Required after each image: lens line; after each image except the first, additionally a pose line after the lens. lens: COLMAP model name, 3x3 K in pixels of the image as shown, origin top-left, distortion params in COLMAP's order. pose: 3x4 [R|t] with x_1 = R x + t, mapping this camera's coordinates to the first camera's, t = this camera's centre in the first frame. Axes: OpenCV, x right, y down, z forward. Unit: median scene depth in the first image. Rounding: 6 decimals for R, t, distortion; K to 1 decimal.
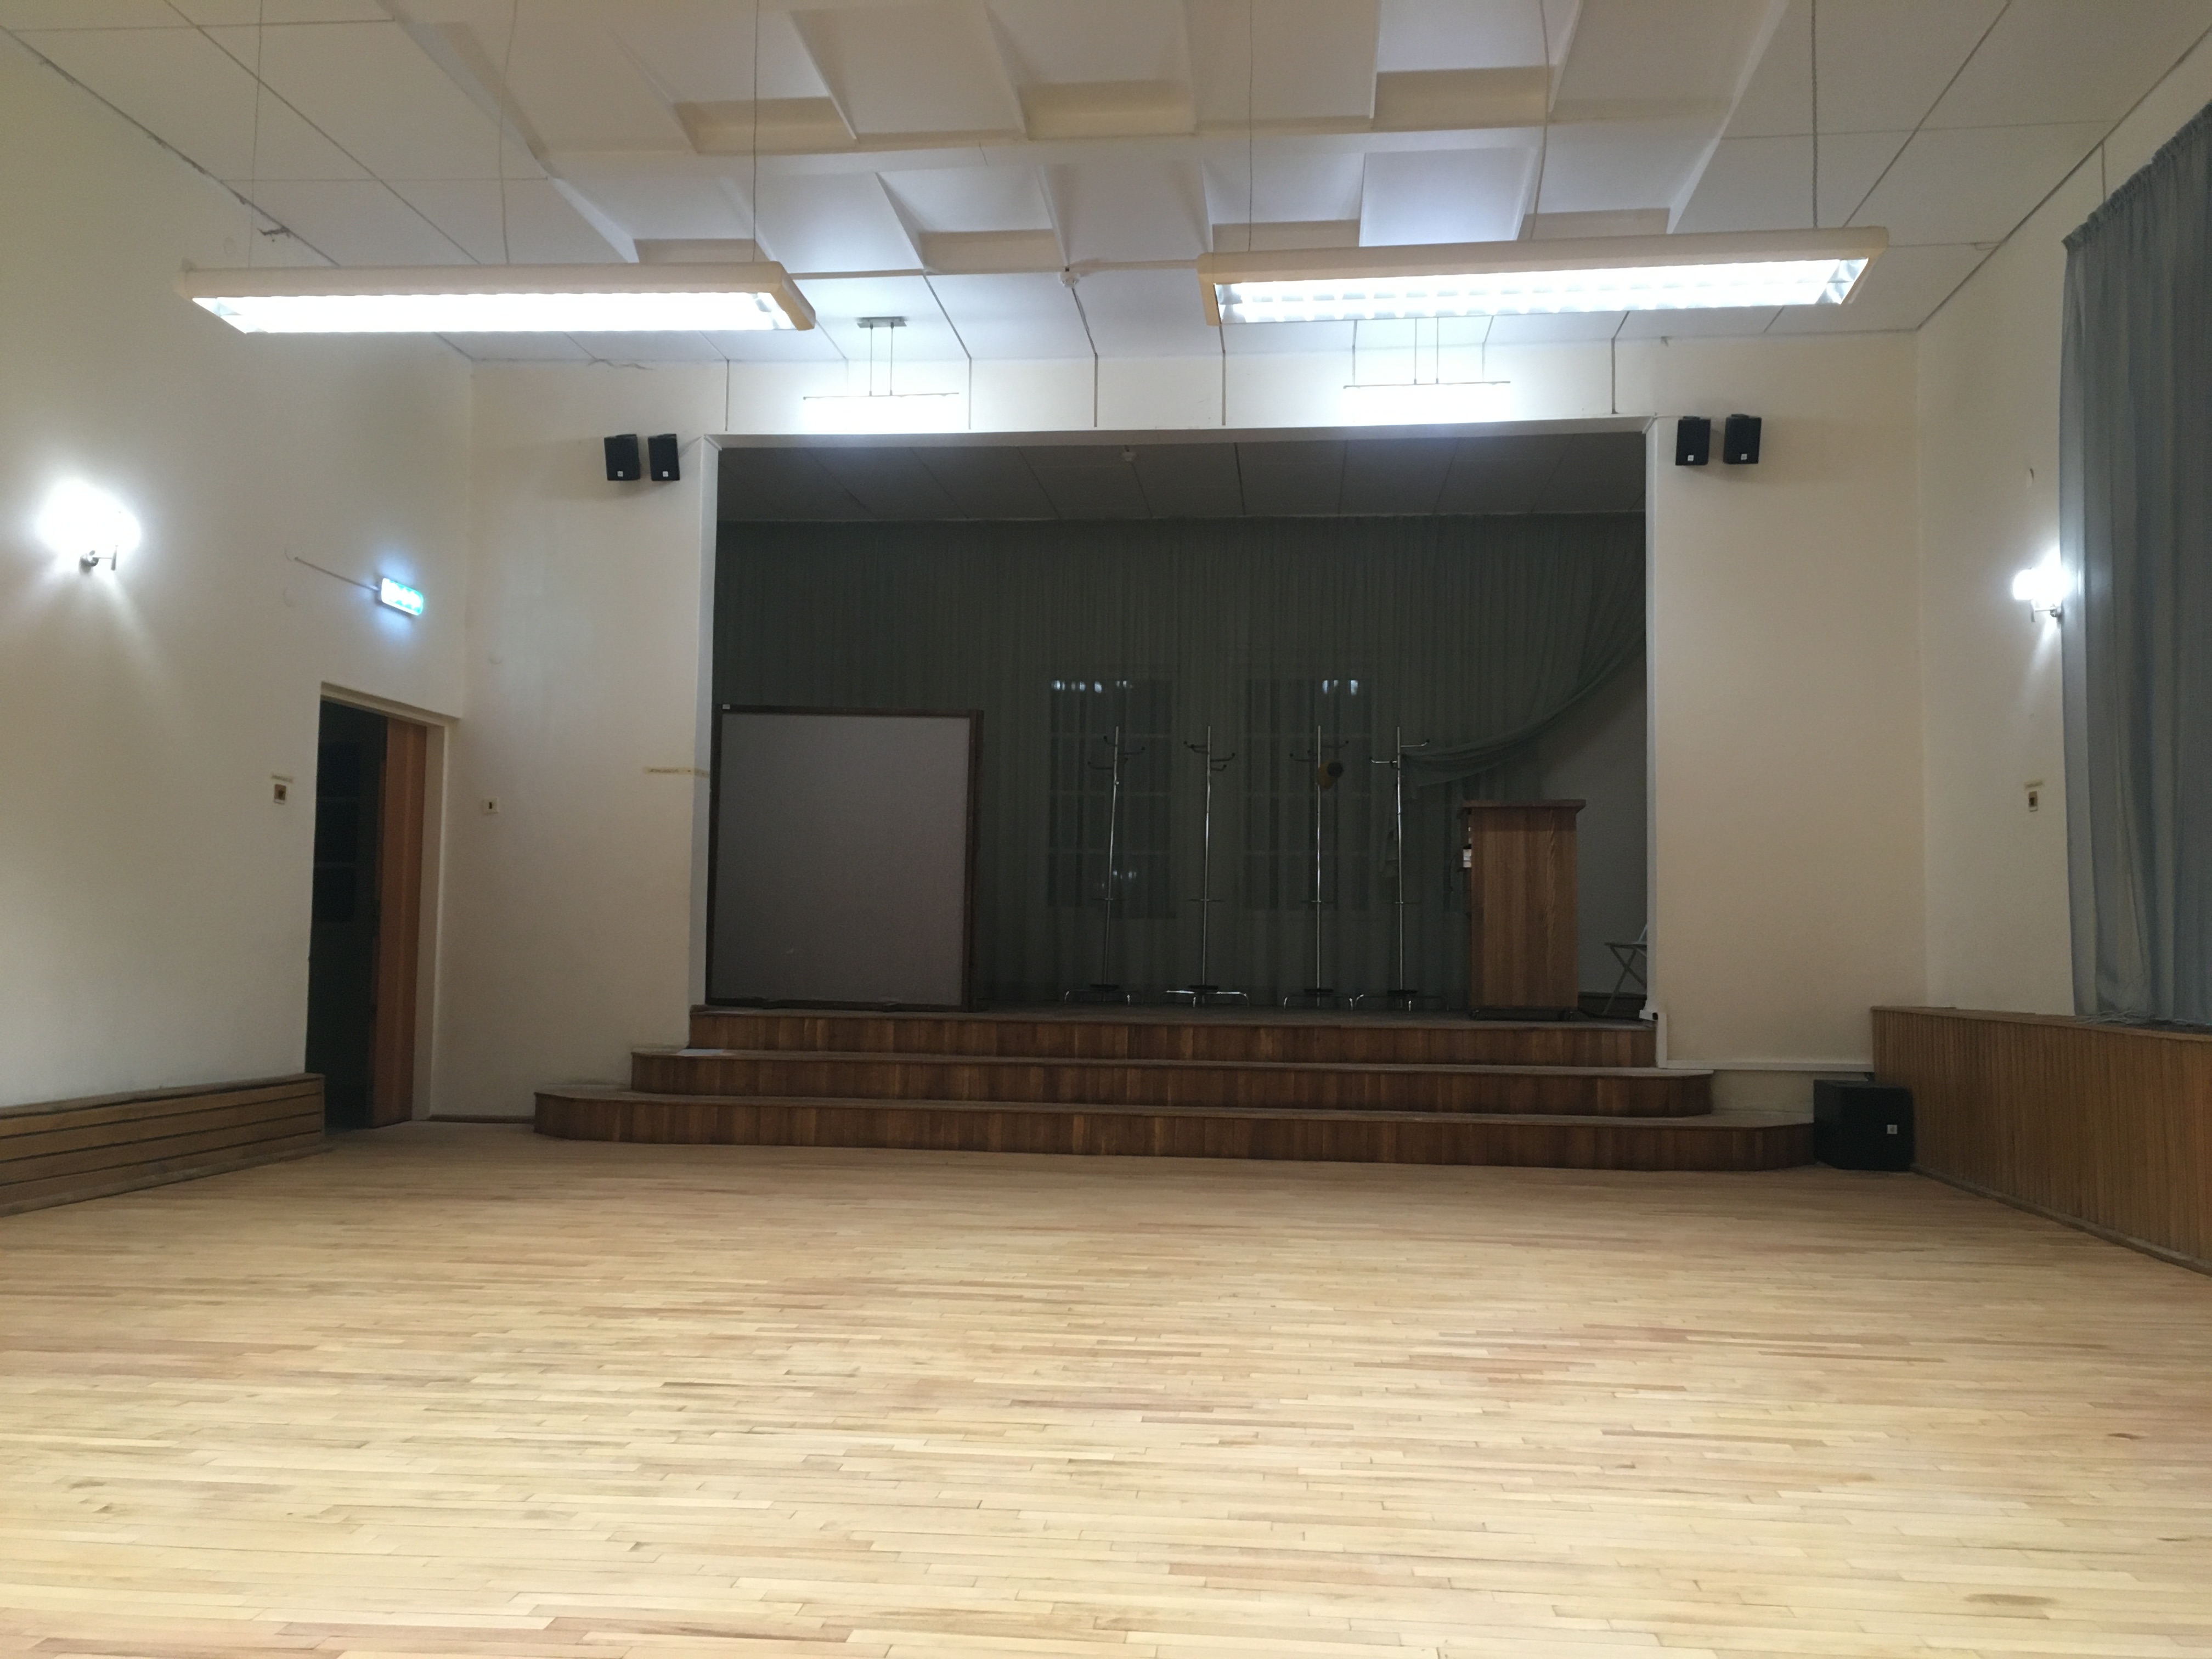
lens RADIAL K [[1864.2, 0, 1106.2], [0, 1864.2, 825.2], [0, 0, 1]] dist [0.035426, -0.043037]
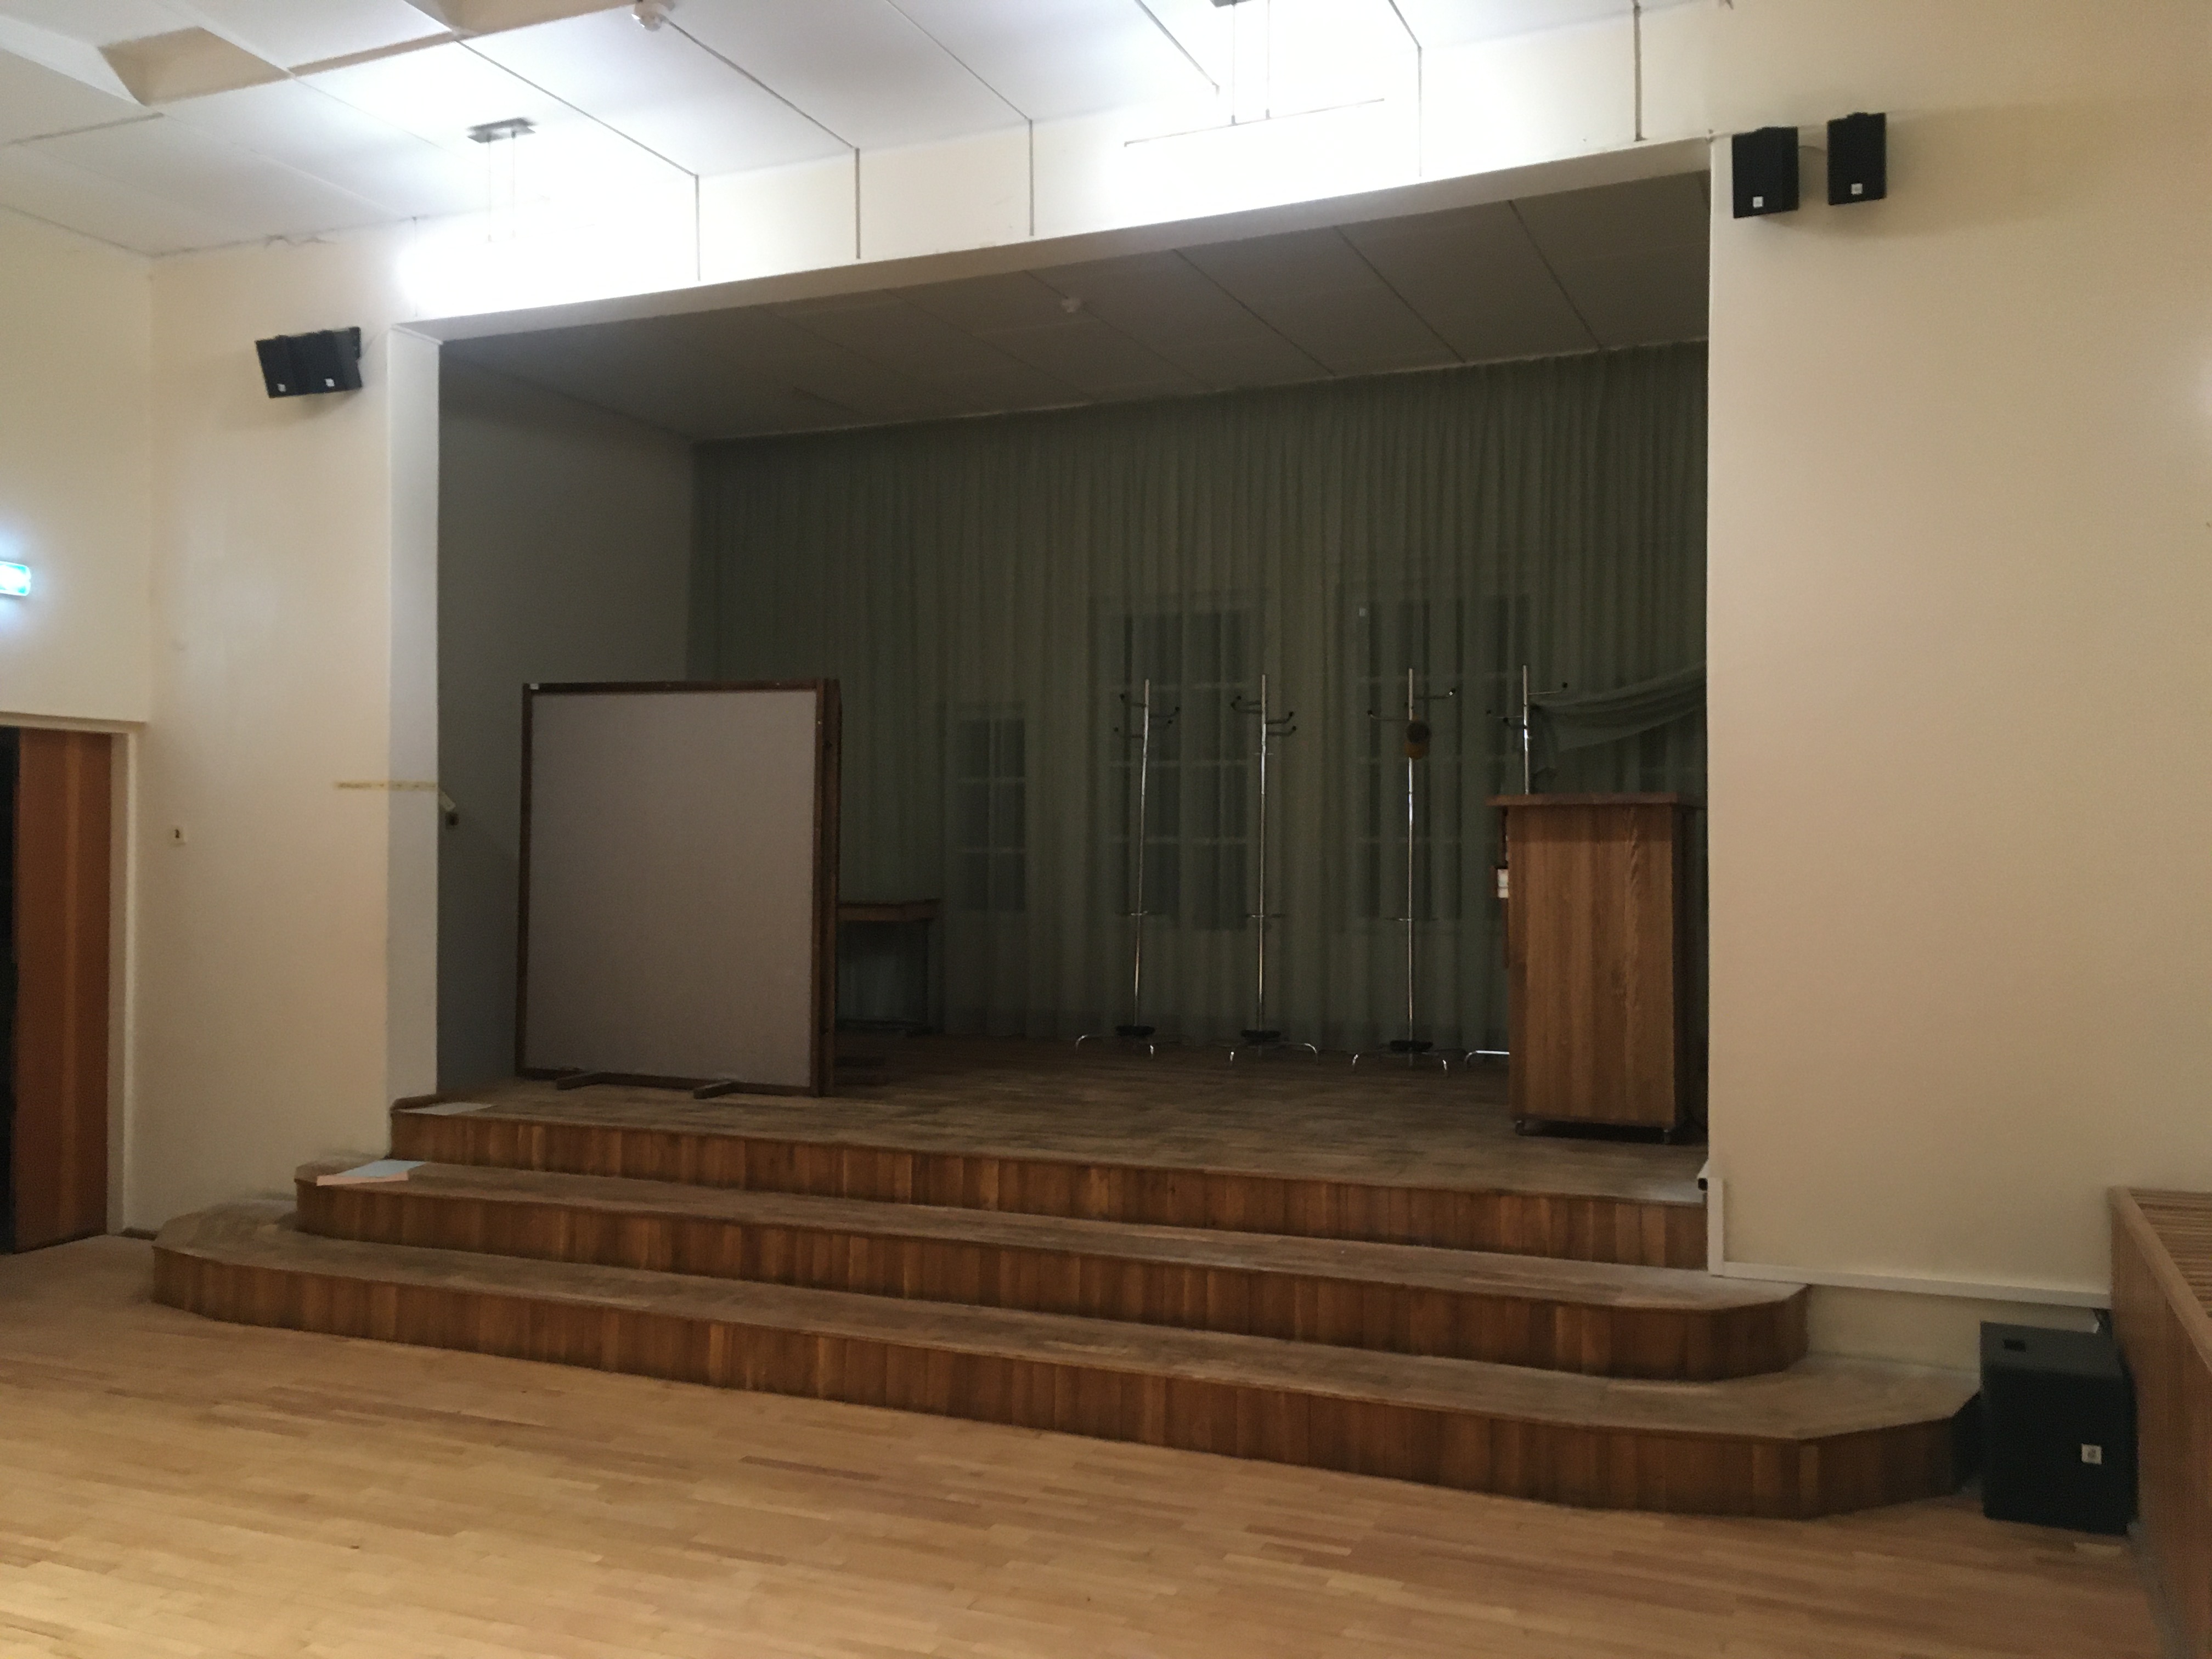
lens RADIAL K [[1864.2, 0, 1103.2], [0, 1864.2, 837.0], [0, 0, 1]] dist [0.035426, -0.043037]
pose [[0.957314, -0.013614, -0.288730, 0.274622], [0.030003, 0.998175, 0.052414, -0.040287], [0.287489, -0.058840, 0.955975, 0.382304]]
